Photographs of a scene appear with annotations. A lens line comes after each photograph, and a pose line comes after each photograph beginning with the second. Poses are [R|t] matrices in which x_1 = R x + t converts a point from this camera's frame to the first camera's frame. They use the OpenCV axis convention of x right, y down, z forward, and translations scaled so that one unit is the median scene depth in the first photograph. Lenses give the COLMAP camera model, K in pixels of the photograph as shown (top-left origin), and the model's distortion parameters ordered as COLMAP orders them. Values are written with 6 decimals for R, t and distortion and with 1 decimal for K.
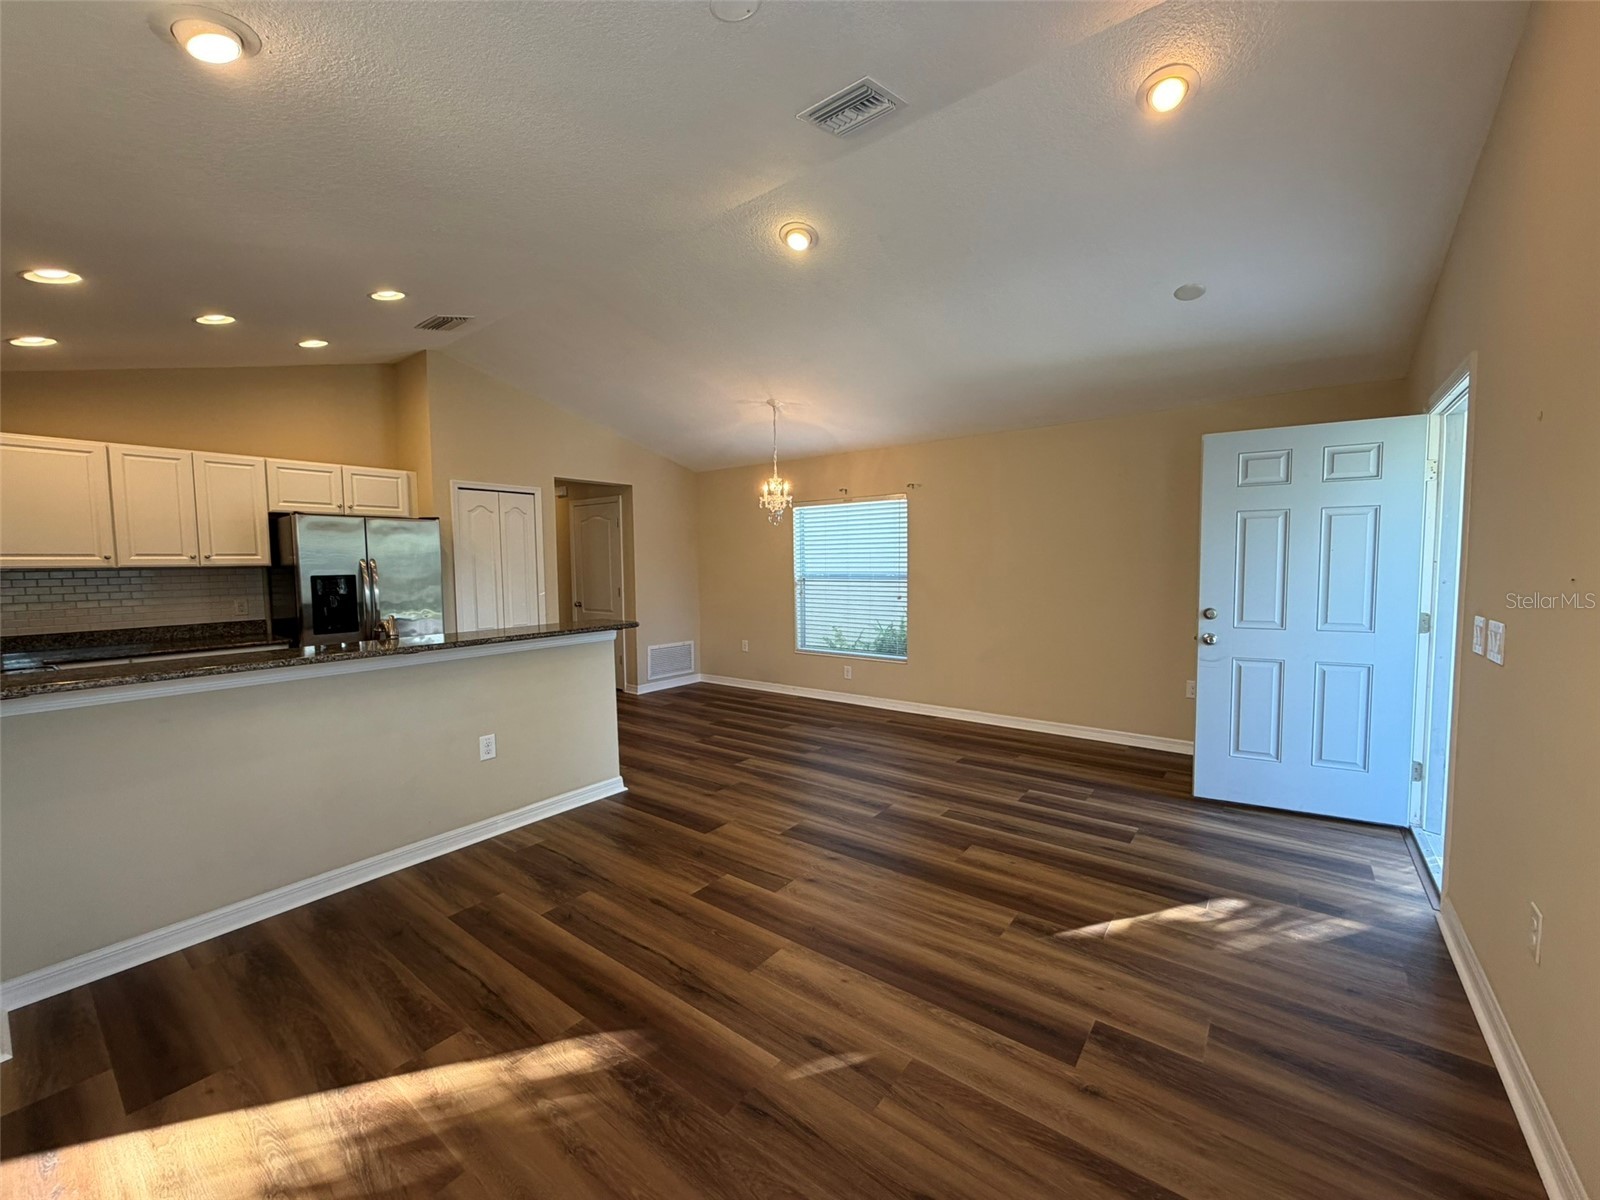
lens RADIAL K [[636.2, 0, 796.7], [0, 636.2, 599.3], [0, 0, 1]] dist [-0.000723, 0.000566]
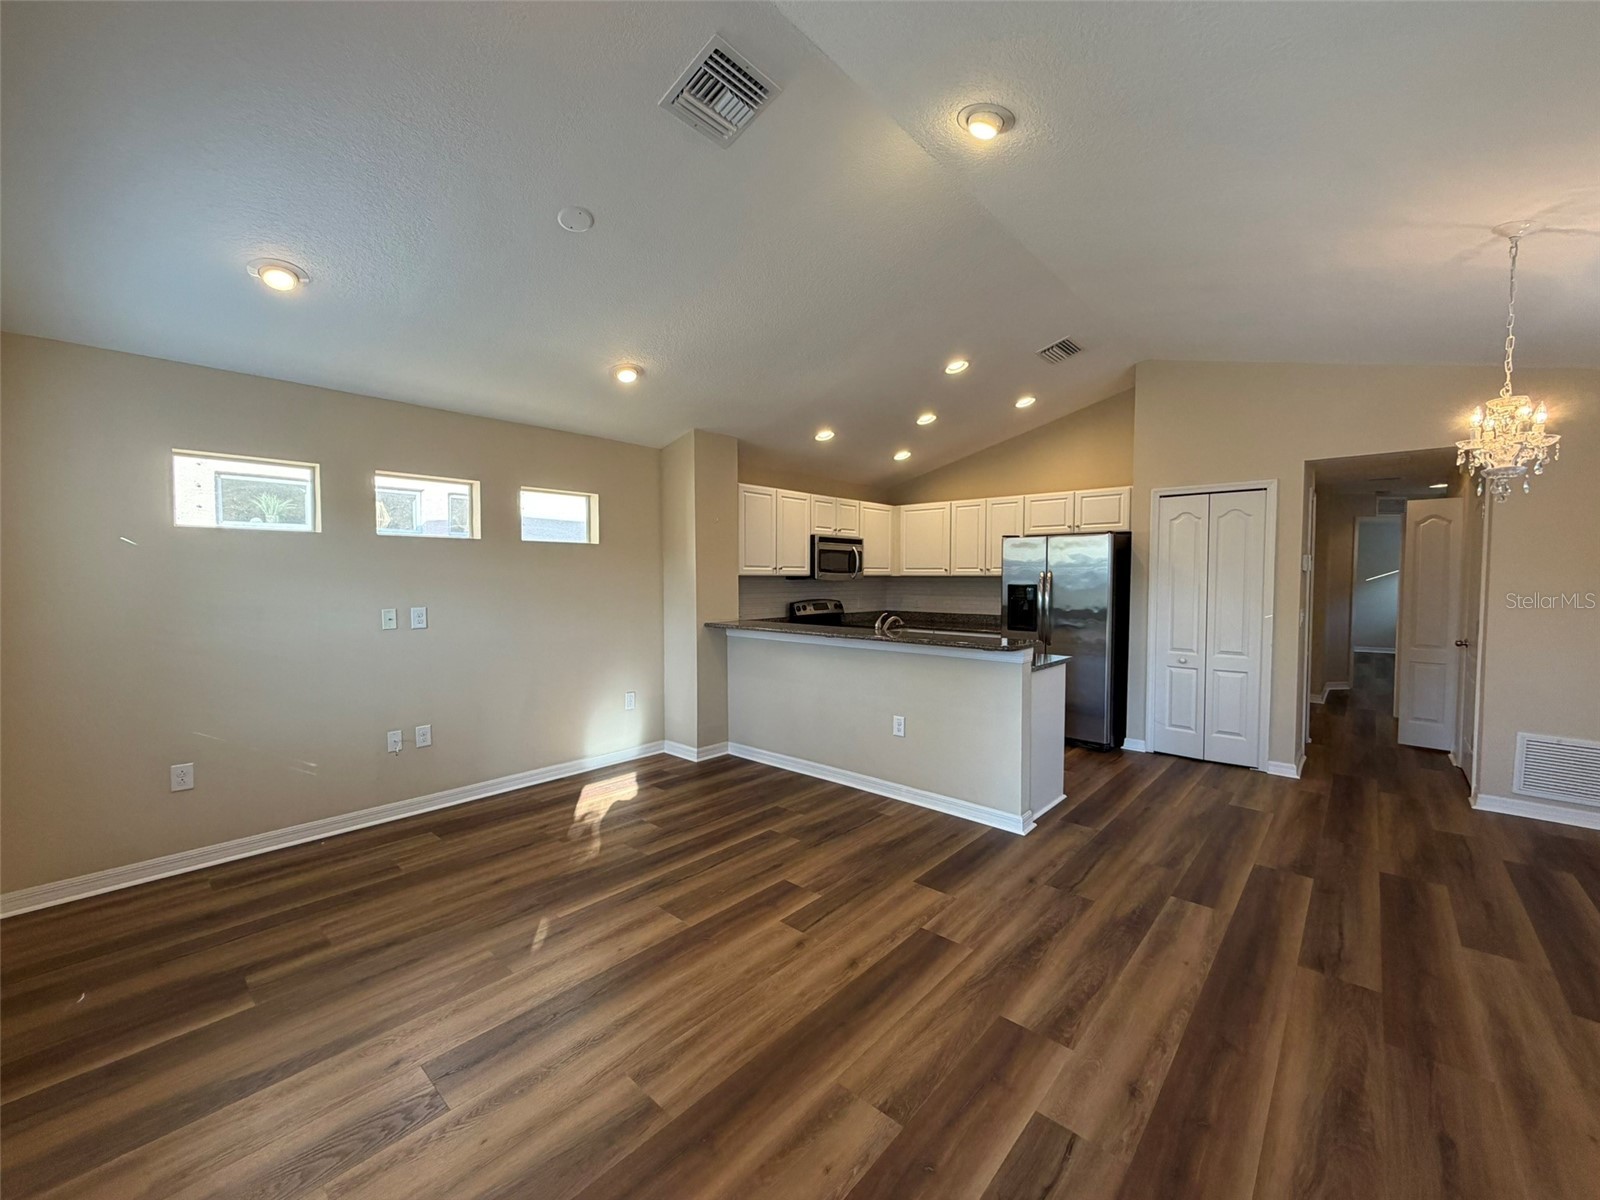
lens RADIAL K [[636.2, 0, 796.7], [0, 636.2, 599.3], [0, 0, 1]] dist [-0.000723, 0.000566]
pose [[-0.075892, 0.050813, -0.995820, 0.781764], [-0.061178, 0.996582, 0.055514, -0.071742], [0.995238, 0.065135, -0.072524, 0.919665]]
